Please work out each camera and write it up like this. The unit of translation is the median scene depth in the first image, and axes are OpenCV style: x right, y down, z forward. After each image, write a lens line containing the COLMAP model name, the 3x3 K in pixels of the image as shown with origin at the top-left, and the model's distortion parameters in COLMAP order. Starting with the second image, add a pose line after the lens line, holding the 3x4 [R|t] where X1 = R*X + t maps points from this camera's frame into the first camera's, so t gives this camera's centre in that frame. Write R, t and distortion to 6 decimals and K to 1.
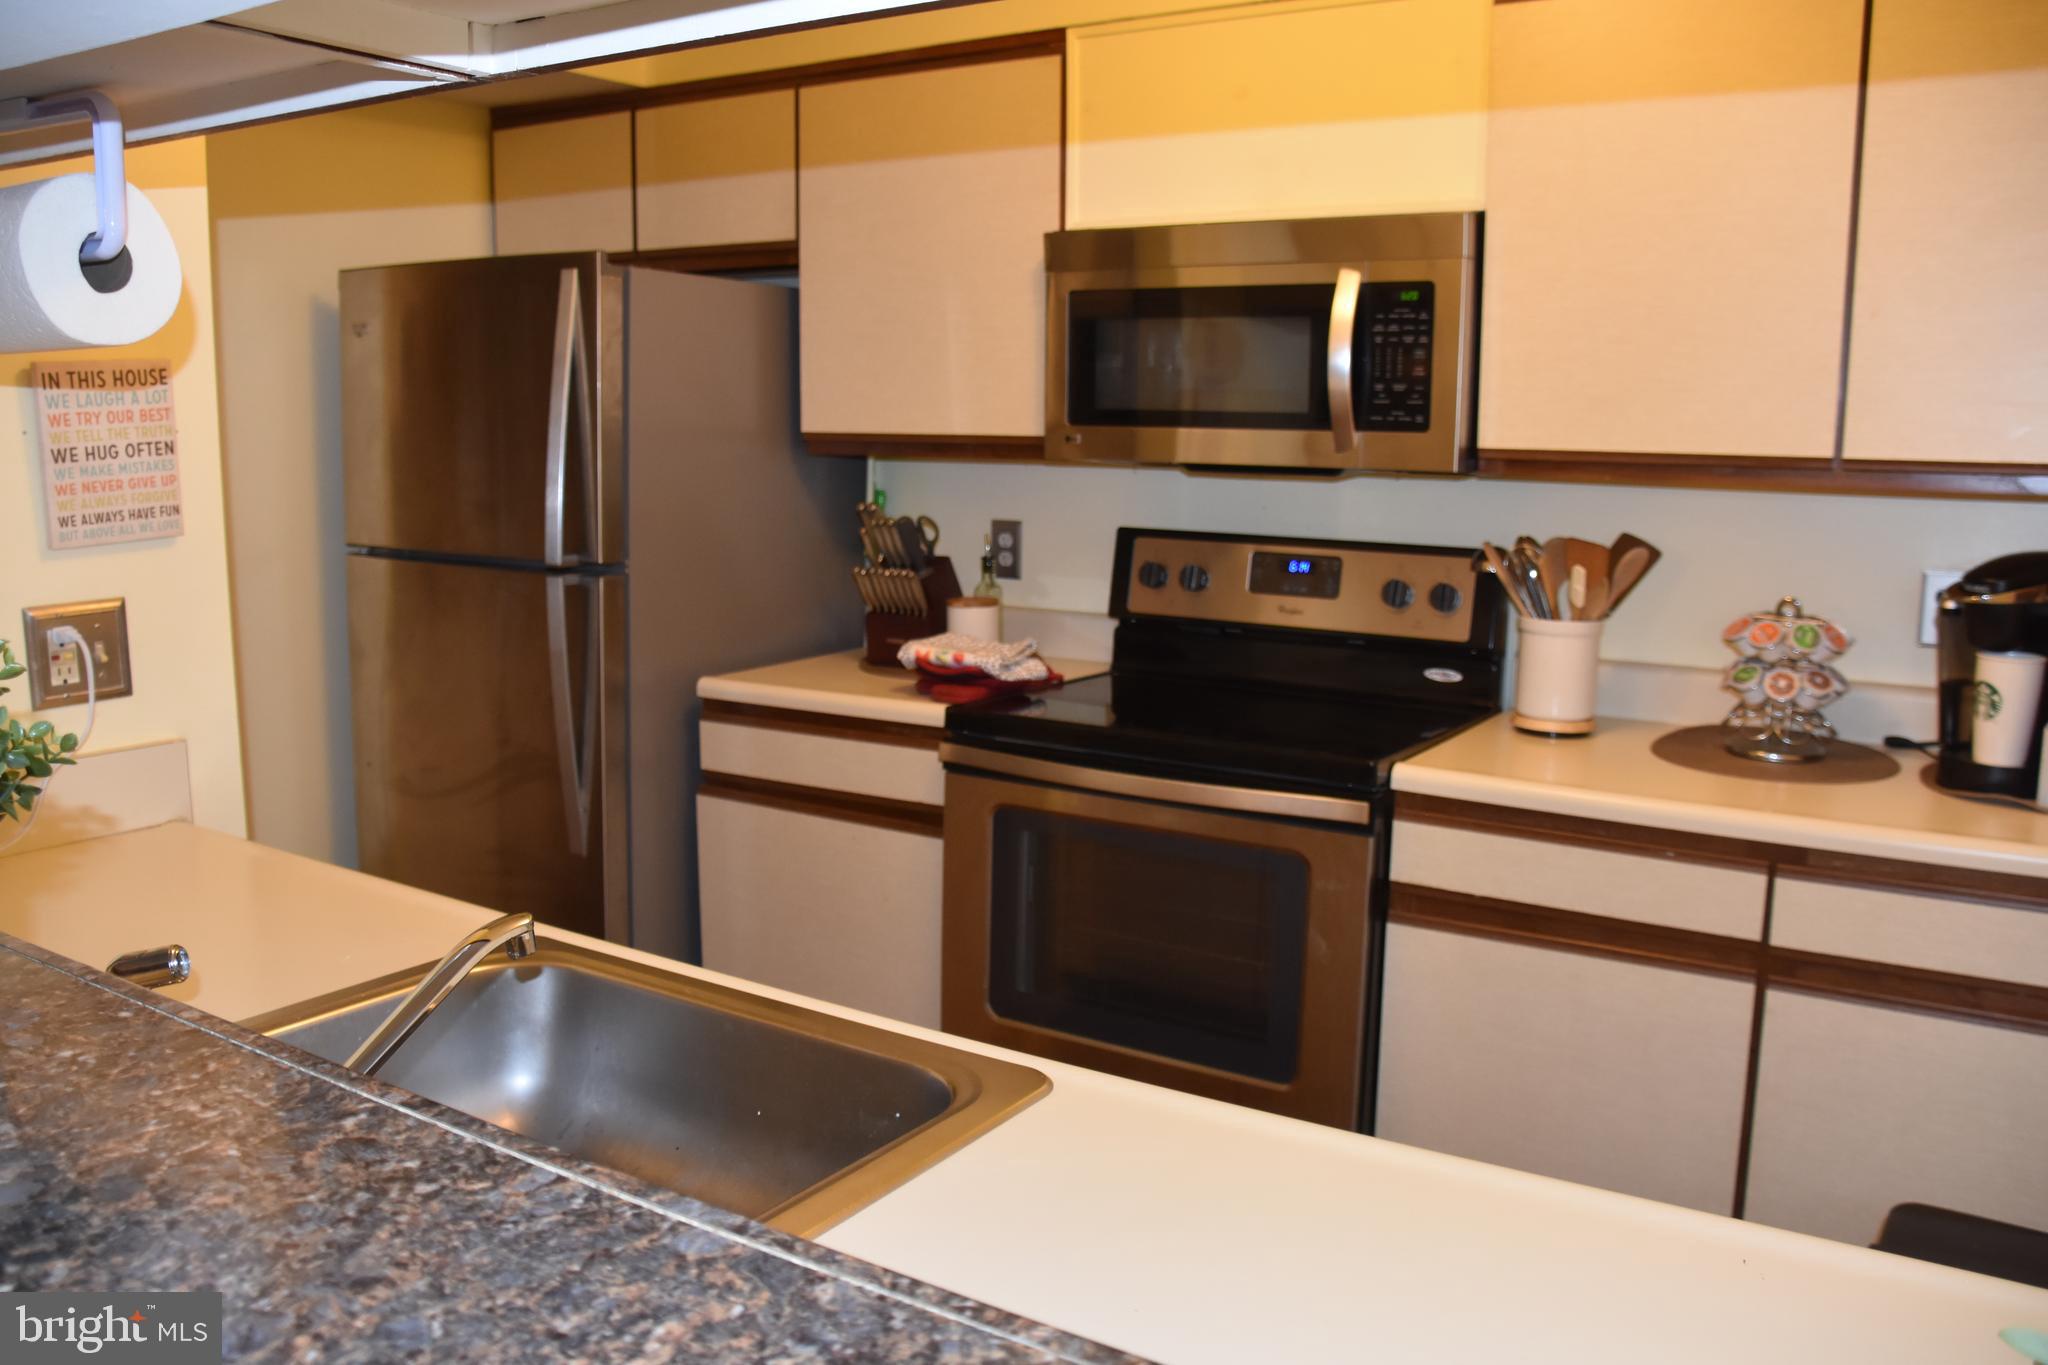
lens RADIAL K [[1661.4, 0, 1012.4], [0, 1661.4, 669.7], [0, 0, 1]] dist [-0.129309, 0.092357]
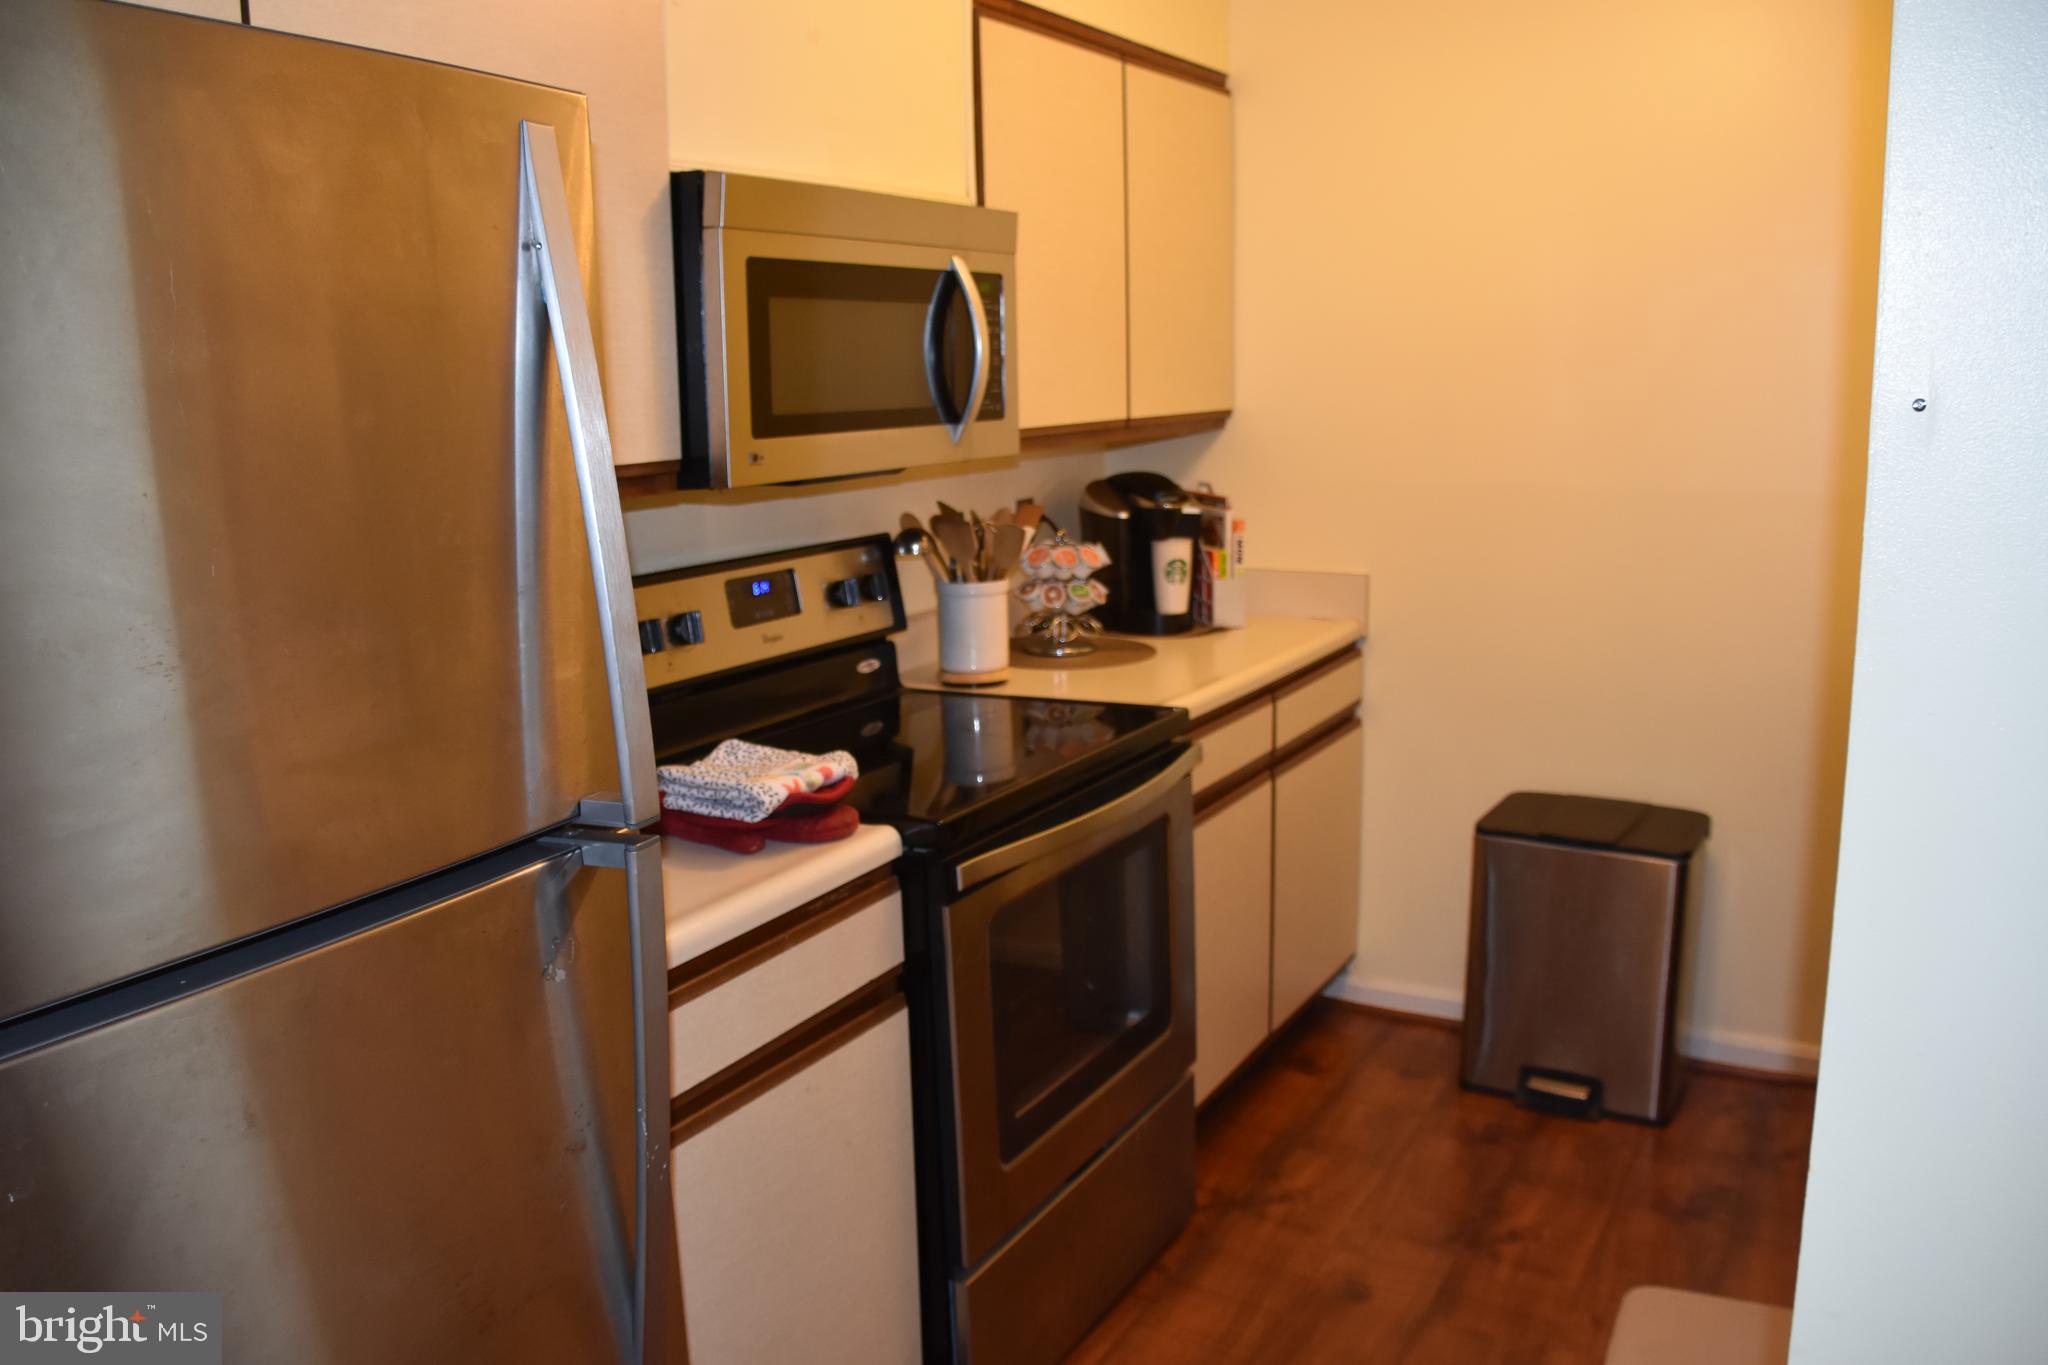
lens RADIAL K [[1661.4, 0, 1024.4], [0, 1661.4, 681.7], [0, 0, 1]] dist [-0.129309, 0.092357]
pose [[-0.059278, -0.197352, 0.978539, -0.783651], [0.173964, 0.963220, 0.204801, -0.190066], [-0.982966, 0.182371, -0.022766, 1.002656]]
